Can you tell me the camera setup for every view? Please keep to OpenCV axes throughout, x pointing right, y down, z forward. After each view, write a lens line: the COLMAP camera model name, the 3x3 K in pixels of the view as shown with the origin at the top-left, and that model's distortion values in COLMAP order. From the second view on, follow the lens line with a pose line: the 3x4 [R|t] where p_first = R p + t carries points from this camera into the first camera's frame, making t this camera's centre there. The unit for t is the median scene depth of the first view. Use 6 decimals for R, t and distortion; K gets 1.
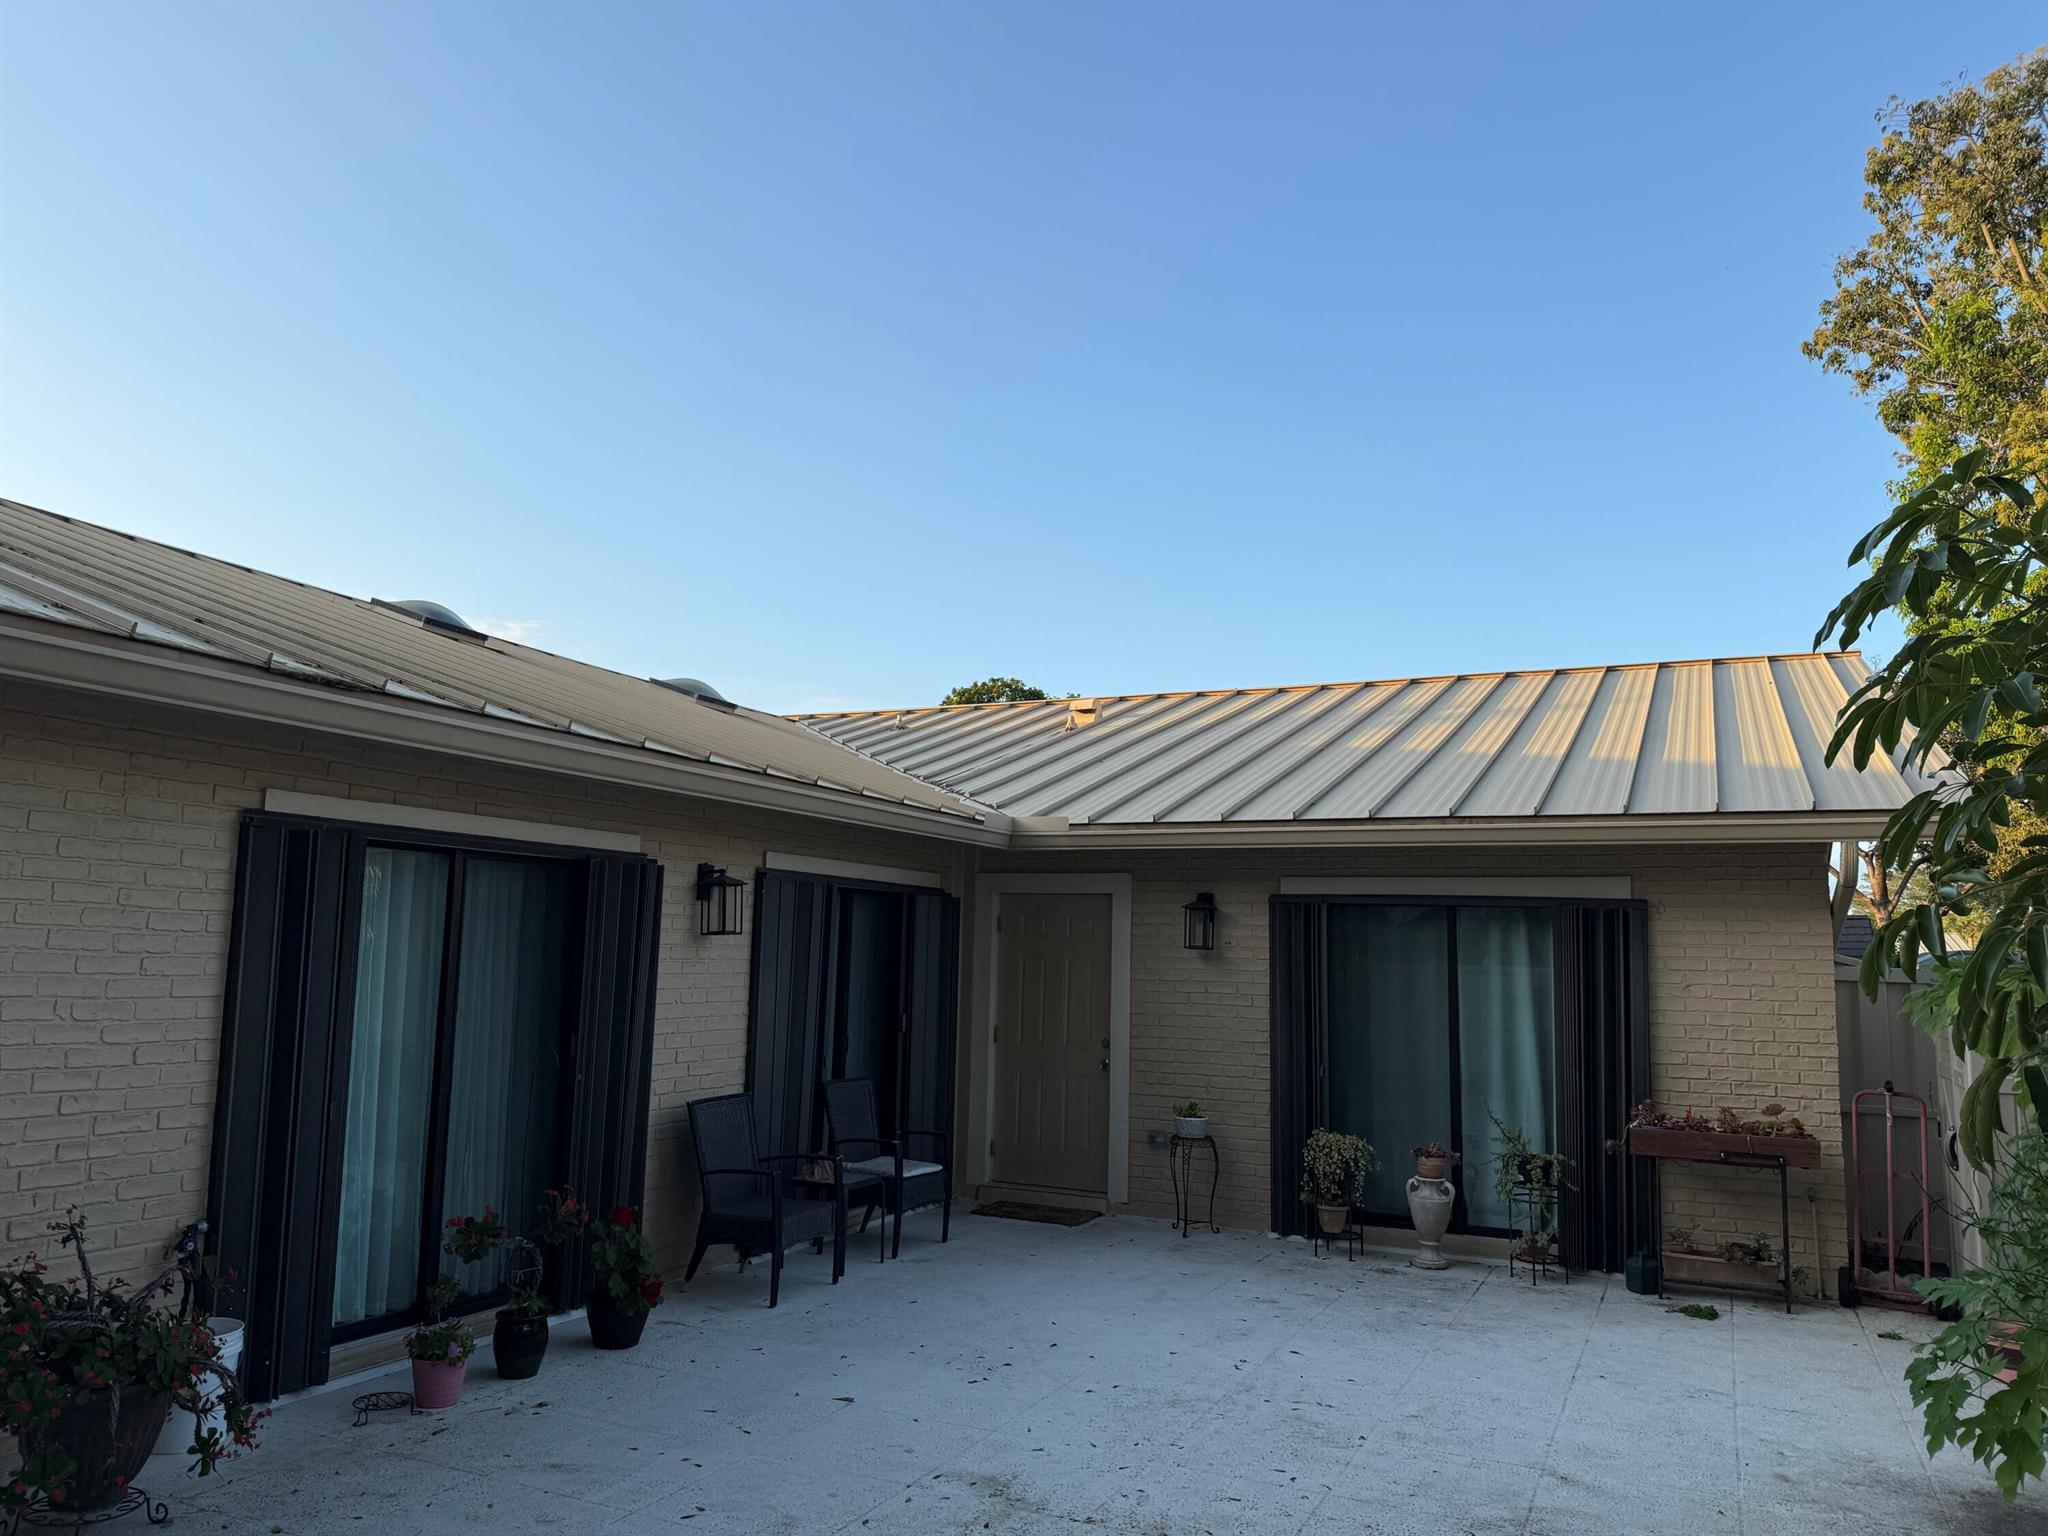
lens RADIAL K [[1437.3, 0, 1060.1], [0, 1437.3, 824.1], [0, 0, 1]] dist [0.060643, -0.041169]
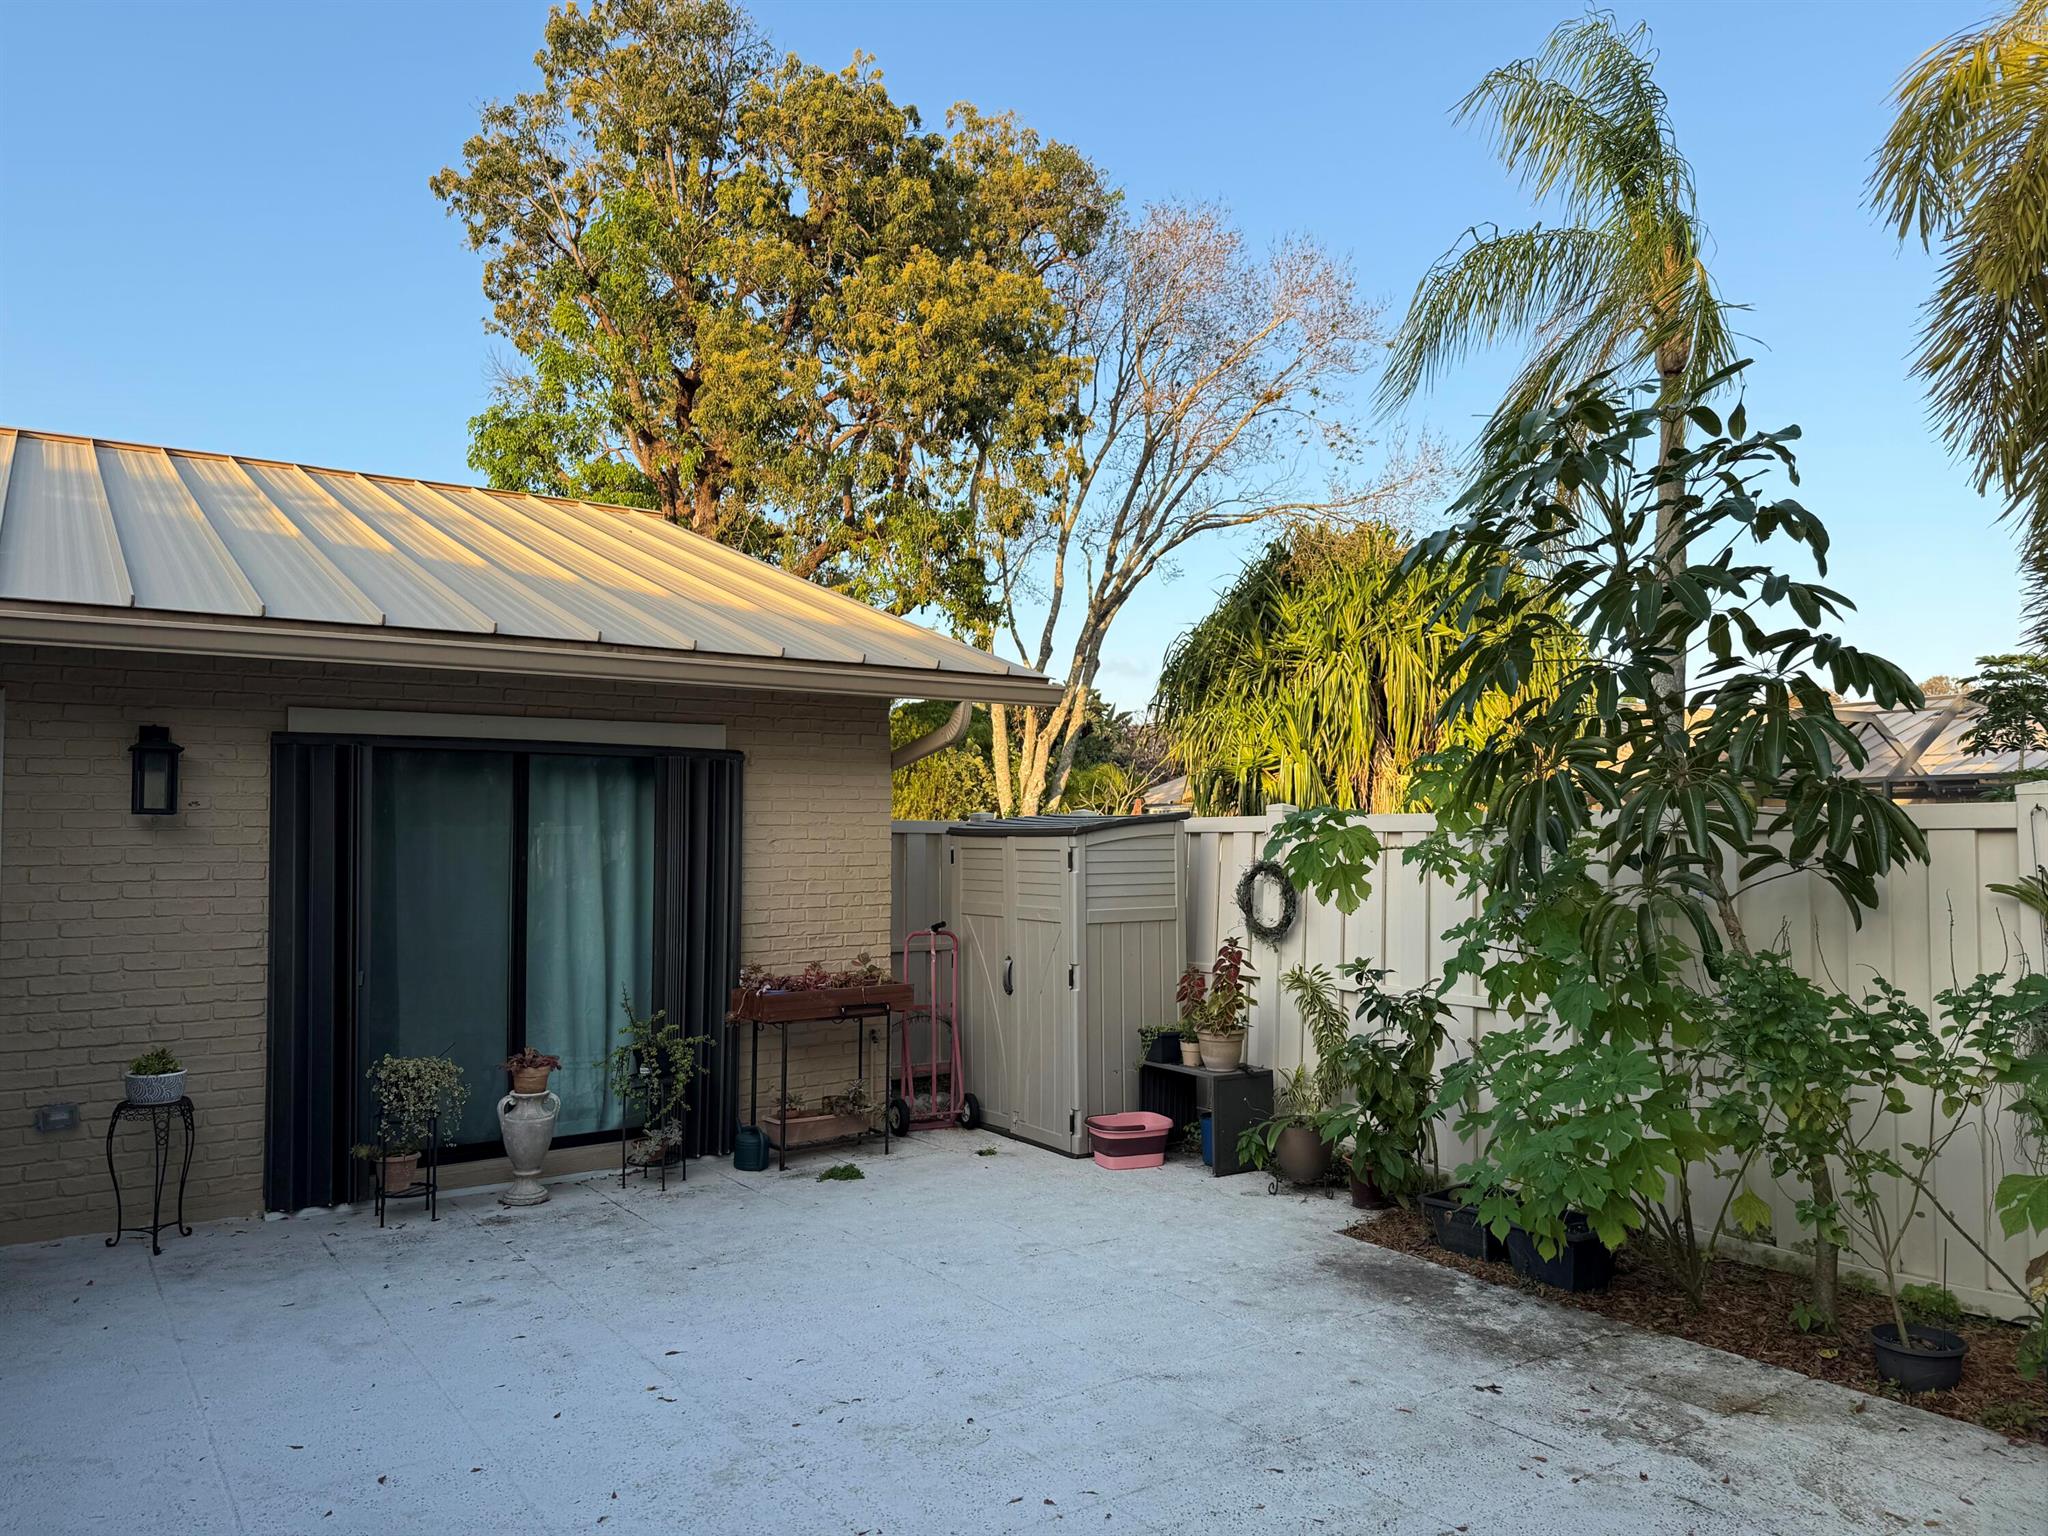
lens RADIAL K [[1437.3, 0, 1022.8], [0, 1437.3, 768.3], [0, 0, 1]] dist [0.060643, -0.041169]
pose [[0.532703, 0.009467, 0.846250, -0.301623], [-0.064106, 0.997516, 0.029194, 0.027050], [-0.843871, -0.069802, 0.531986, 0.383468]]
